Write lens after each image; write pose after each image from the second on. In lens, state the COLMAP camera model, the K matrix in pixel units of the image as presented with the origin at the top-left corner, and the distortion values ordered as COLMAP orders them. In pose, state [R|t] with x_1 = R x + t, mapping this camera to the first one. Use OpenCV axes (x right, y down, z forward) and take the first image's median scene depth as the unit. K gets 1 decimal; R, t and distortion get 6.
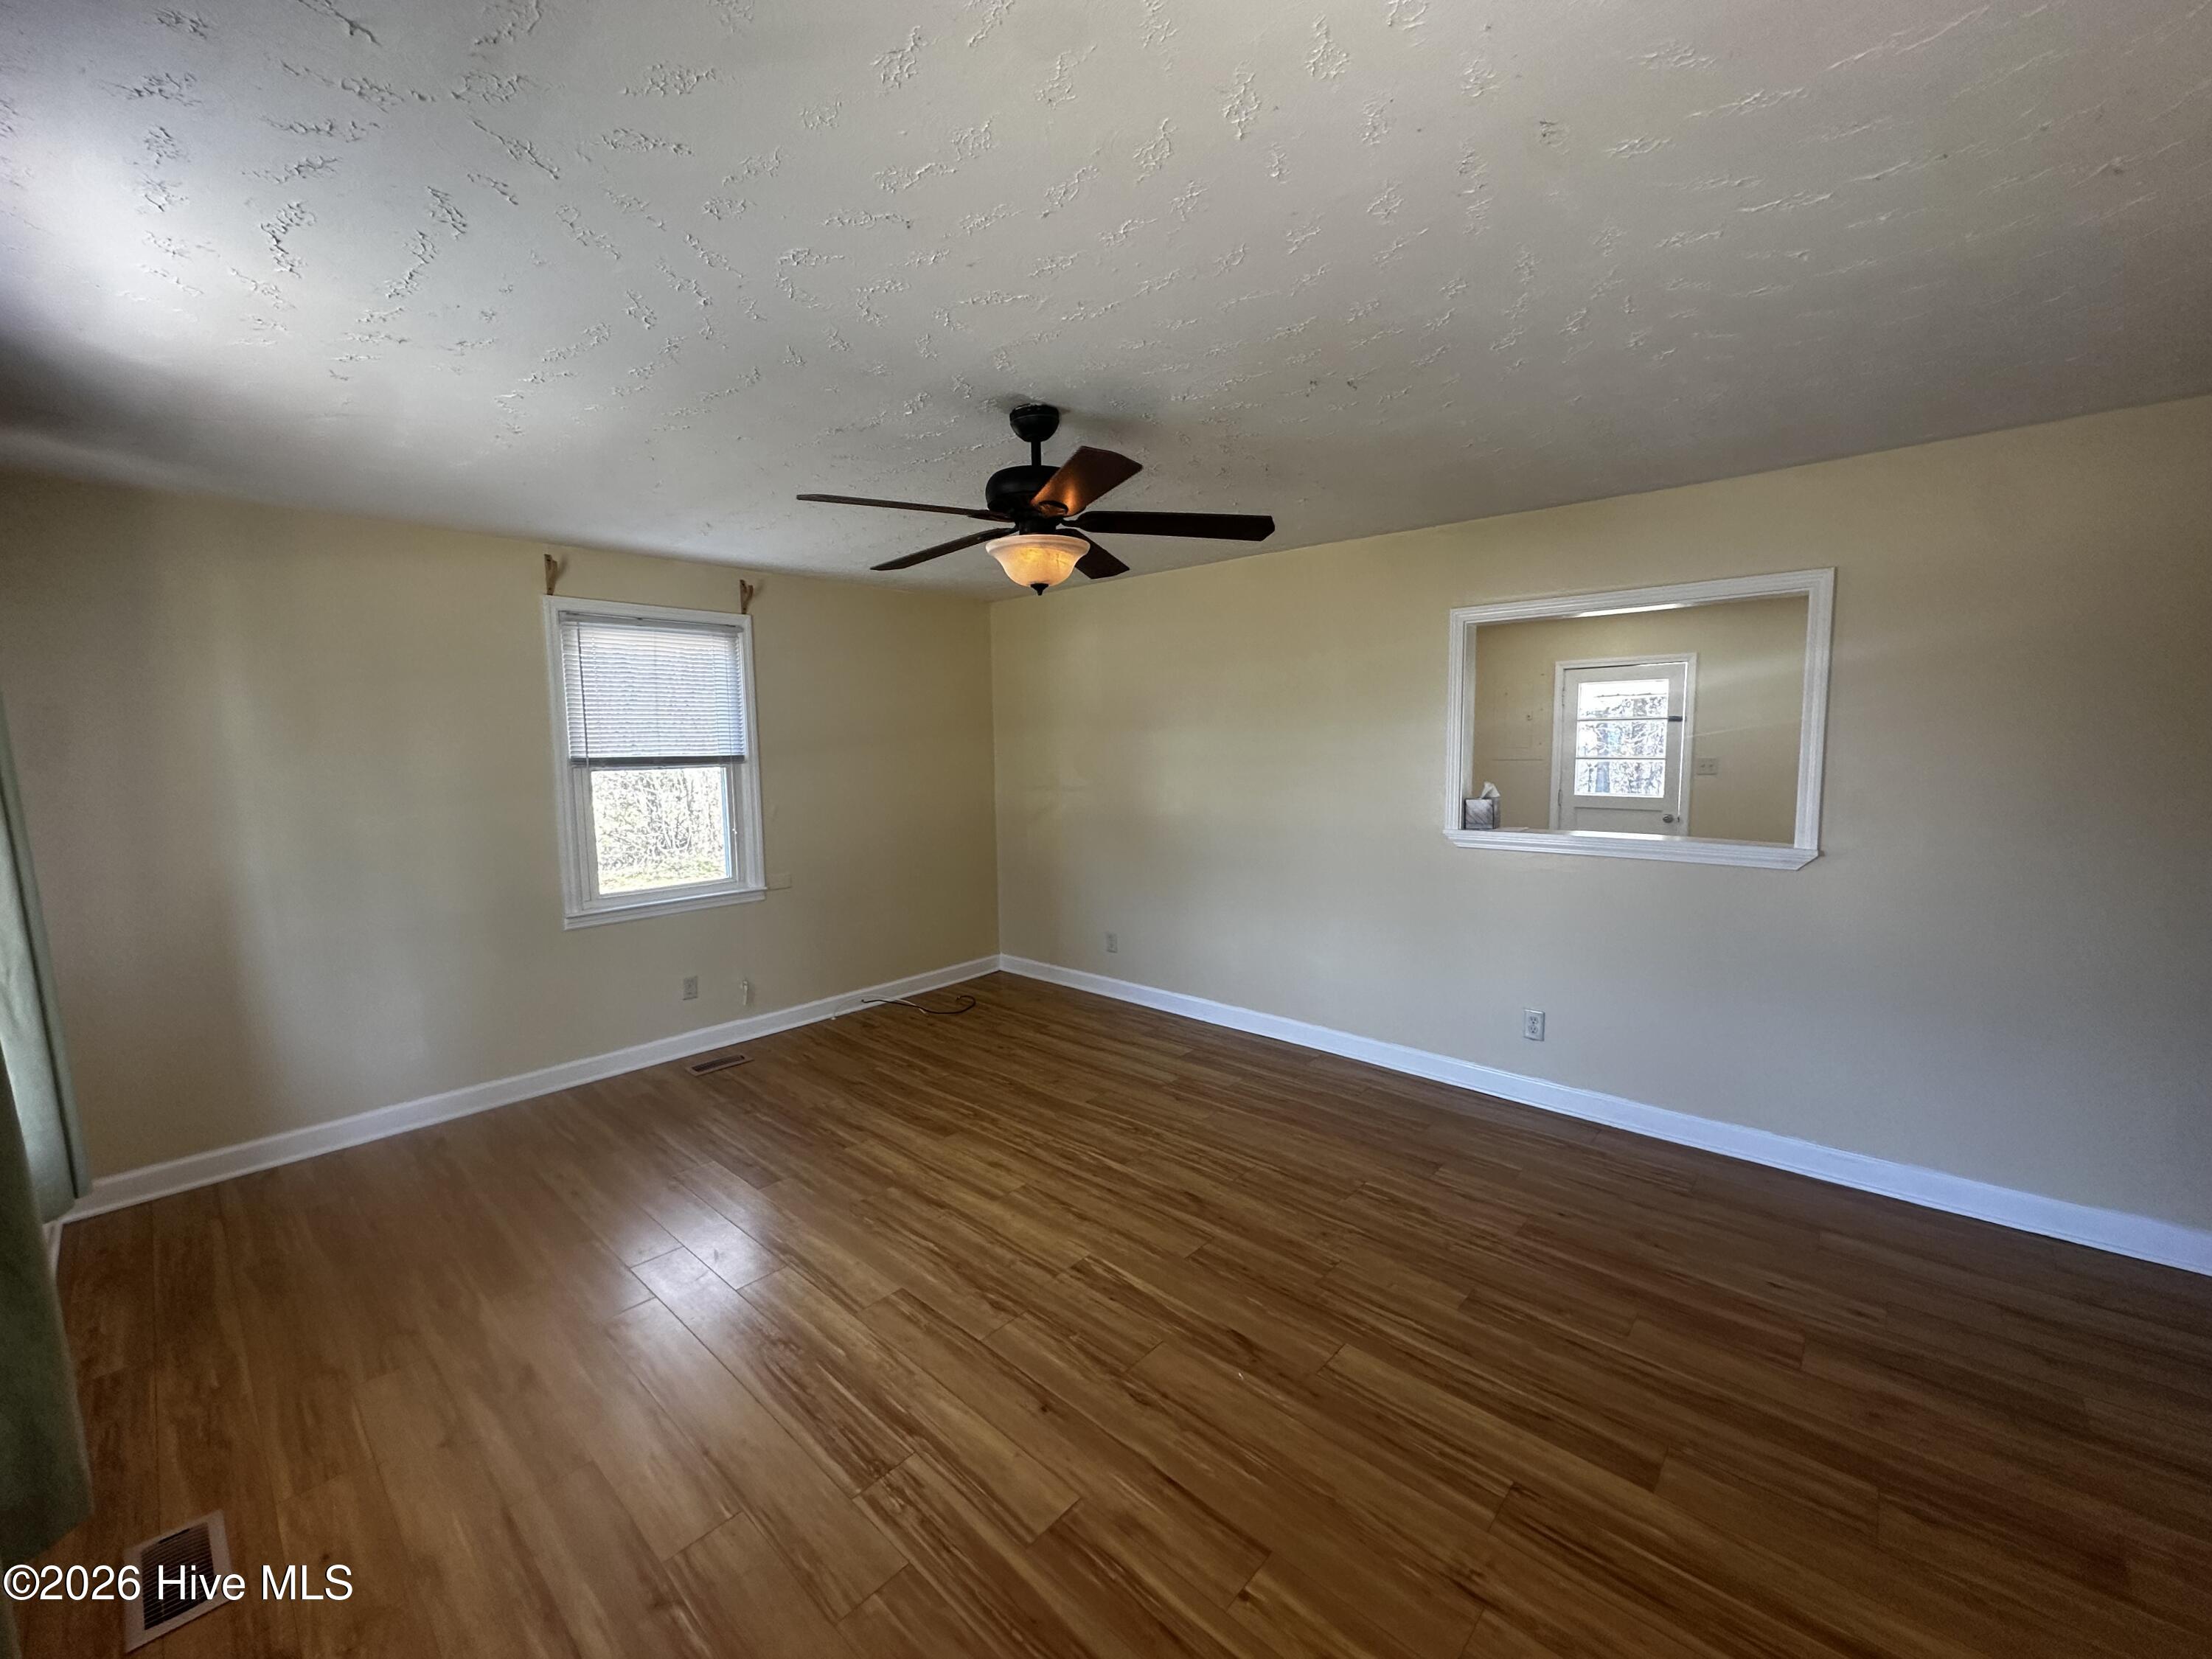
lens RADIAL K [[875.5, 0, 1110.8], [0, 875.5, 813.2], [0, 0, 1]] dist [0.001122, 0.000090]
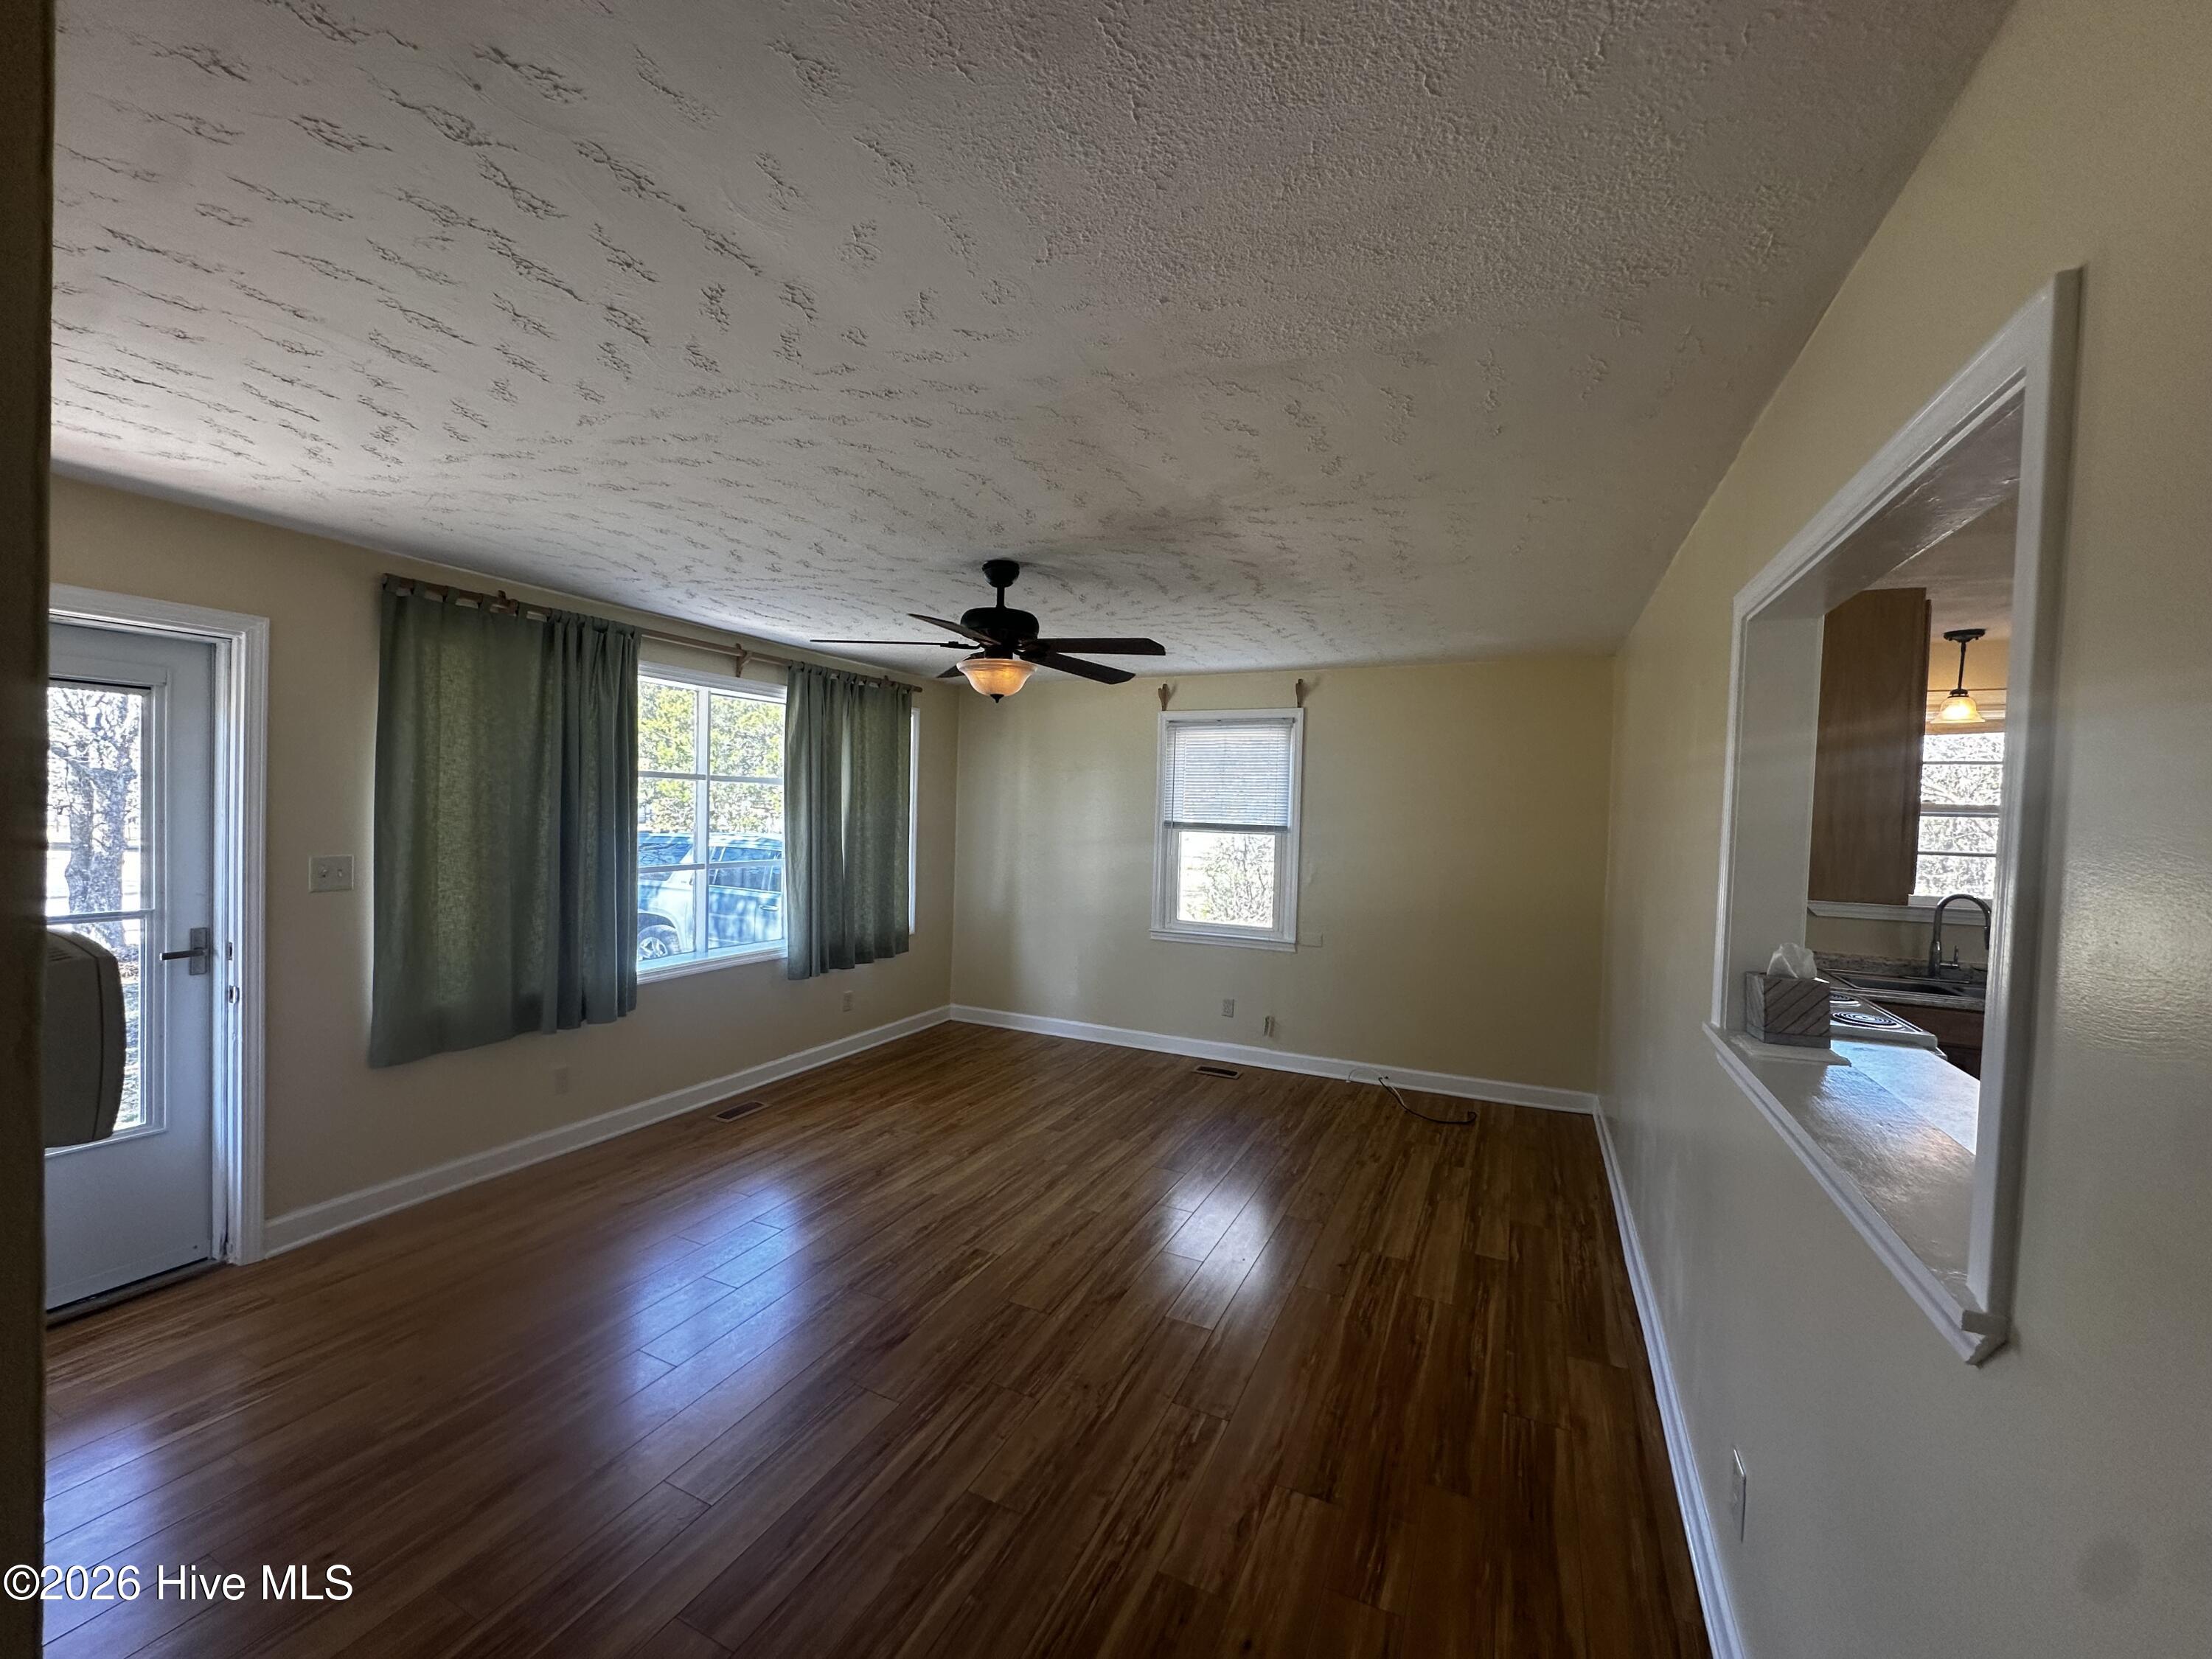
lens RADIAL K [[875.5, 0, 1110.8], [0, 875.5, 813.2], [0, 0, 1]] dist [0.001122, 0.000090]
pose [[0.293840, 0.025108, -0.955525, 0.722622], [-0.109062, 0.994007, -0.007419, -0.055040], [0.949612, 0.106391, 0.294818, 0.477900]]
